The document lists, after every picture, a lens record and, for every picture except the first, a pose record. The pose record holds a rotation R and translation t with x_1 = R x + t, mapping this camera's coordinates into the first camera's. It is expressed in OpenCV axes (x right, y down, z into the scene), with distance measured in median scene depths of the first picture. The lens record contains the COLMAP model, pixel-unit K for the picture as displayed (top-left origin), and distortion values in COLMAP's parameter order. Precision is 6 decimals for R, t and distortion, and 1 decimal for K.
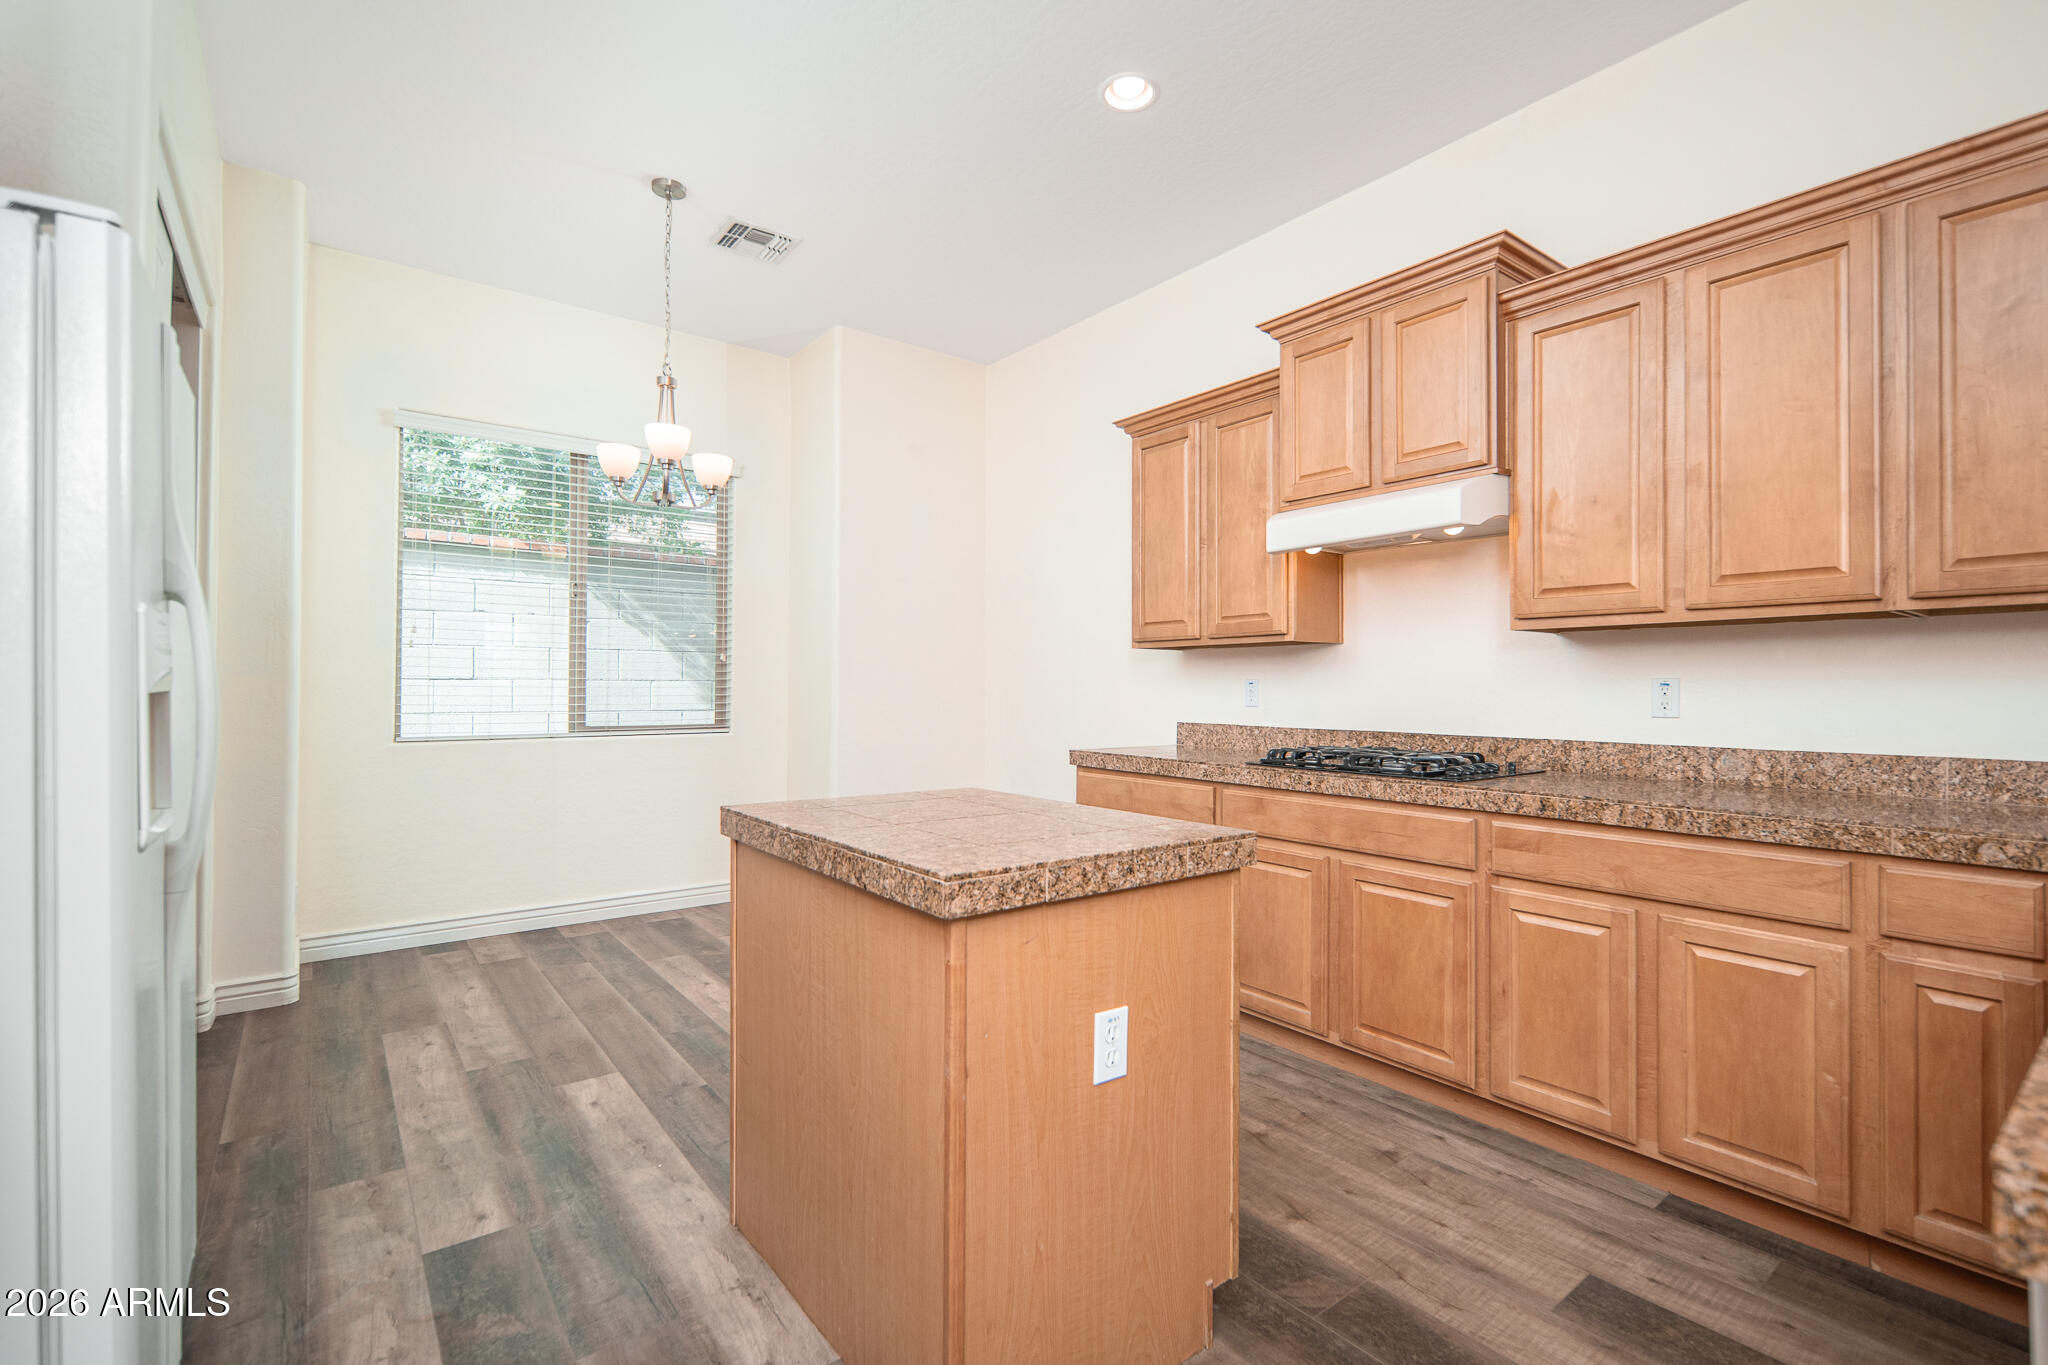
lens RADIAL K [[879.6, 0, 1024.0], [0, 879.6, 682.5], [0, 0, 1]] dist [0.000803, -0.000063]
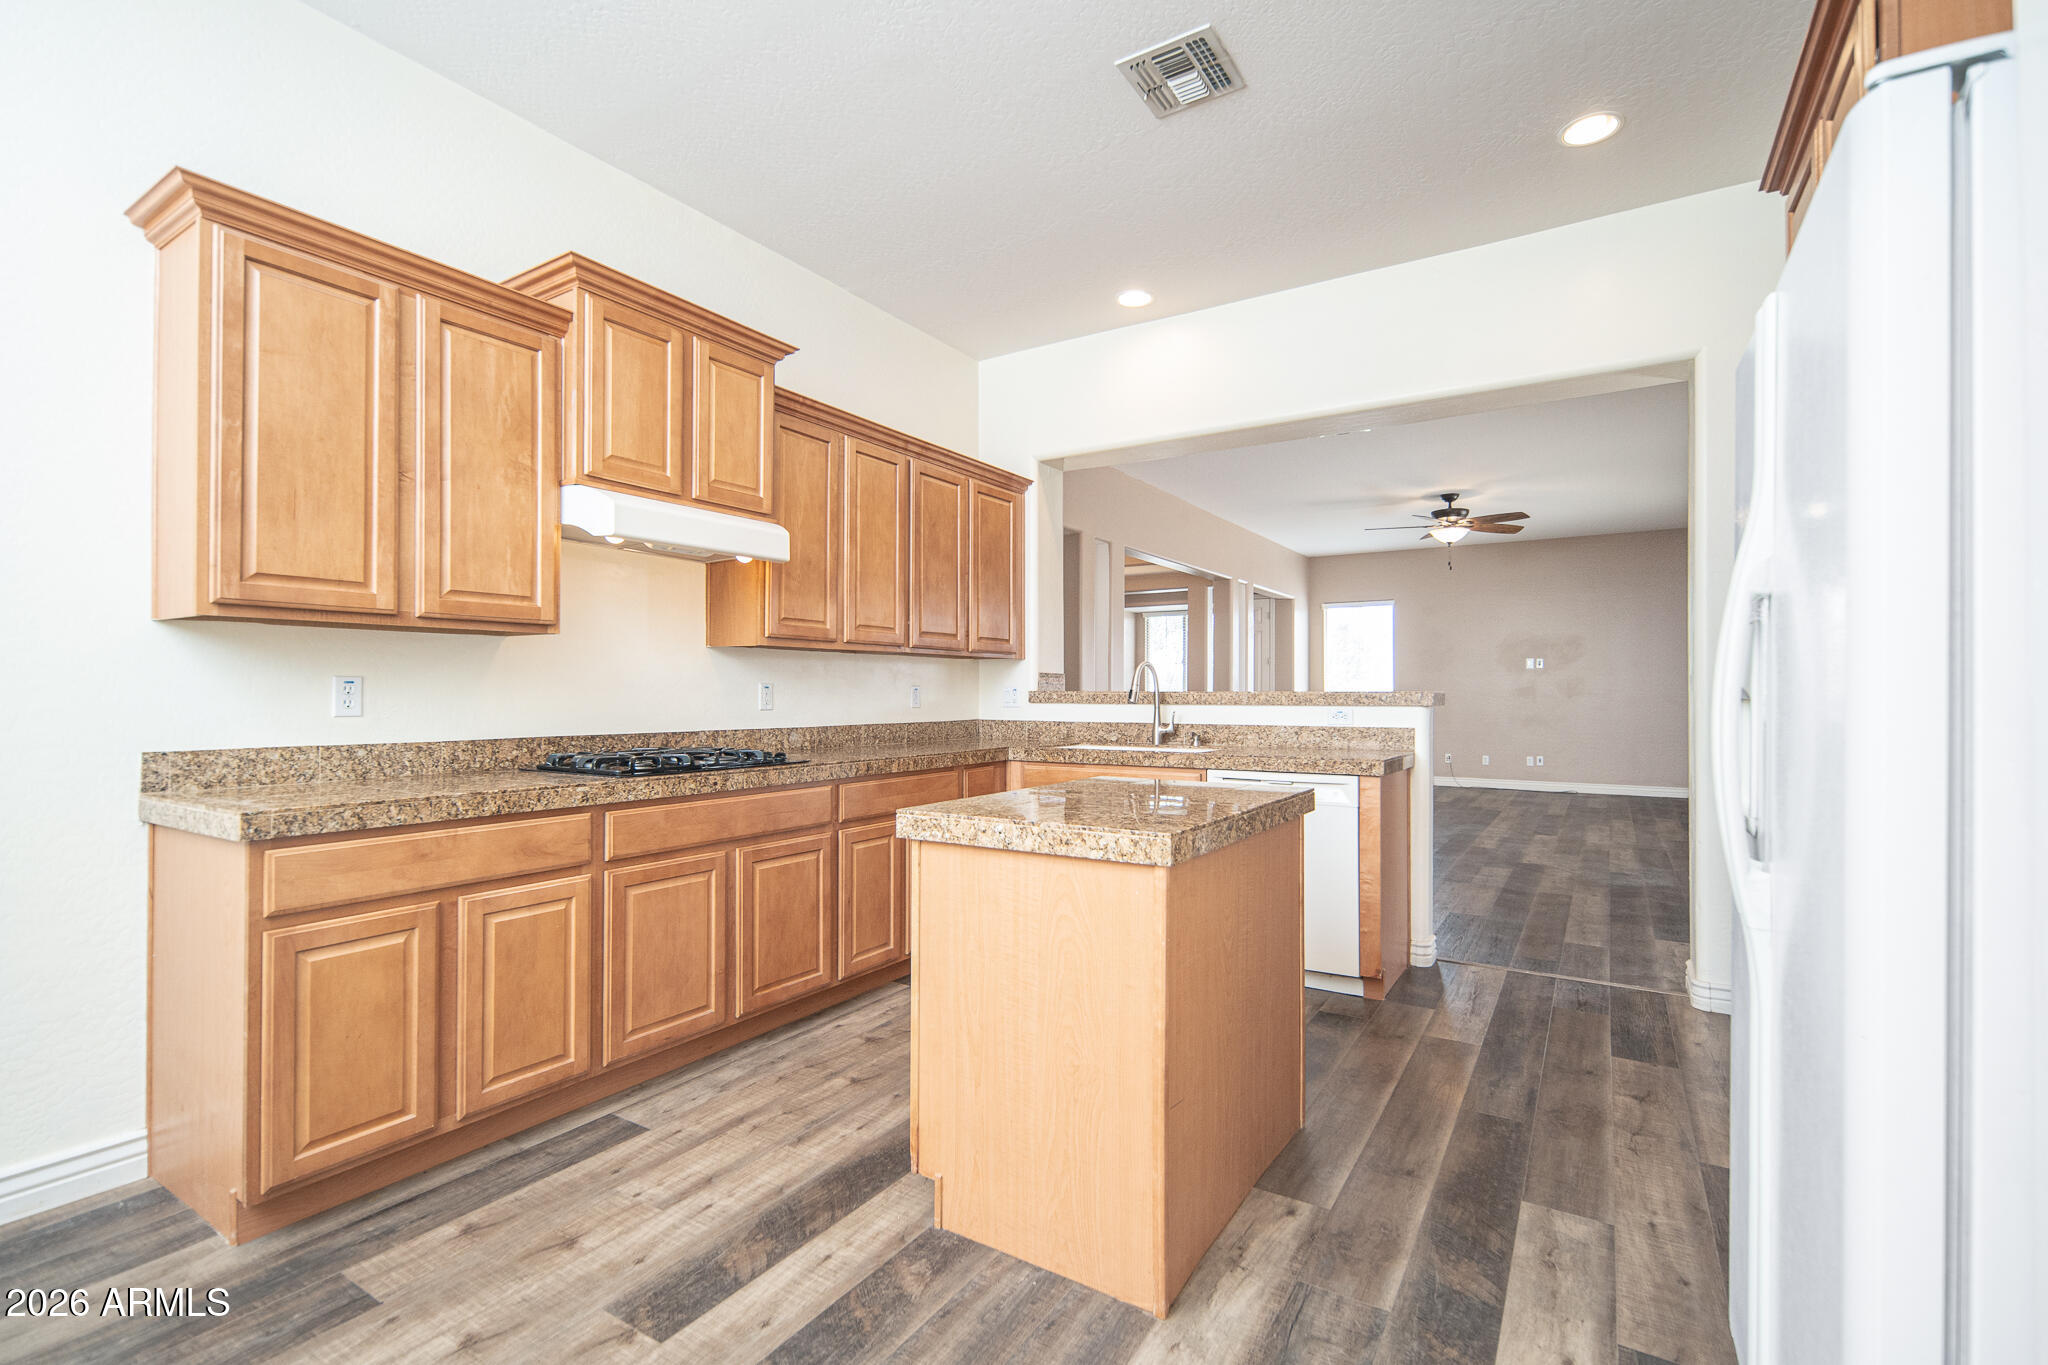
lens RADIAL K [[940.4, 0, 1024.0], [0, 940.4, 682.5], [0, 0, 1]] dist [-0.000339, 0.000079]
pose [[-0.337312, 0.004939, 0.941380, -0.817461], [-0.009657, 0.999915, -0.008707, 0.003176], [-0.941343, -0.012028, -0.337236, 1.026943]]
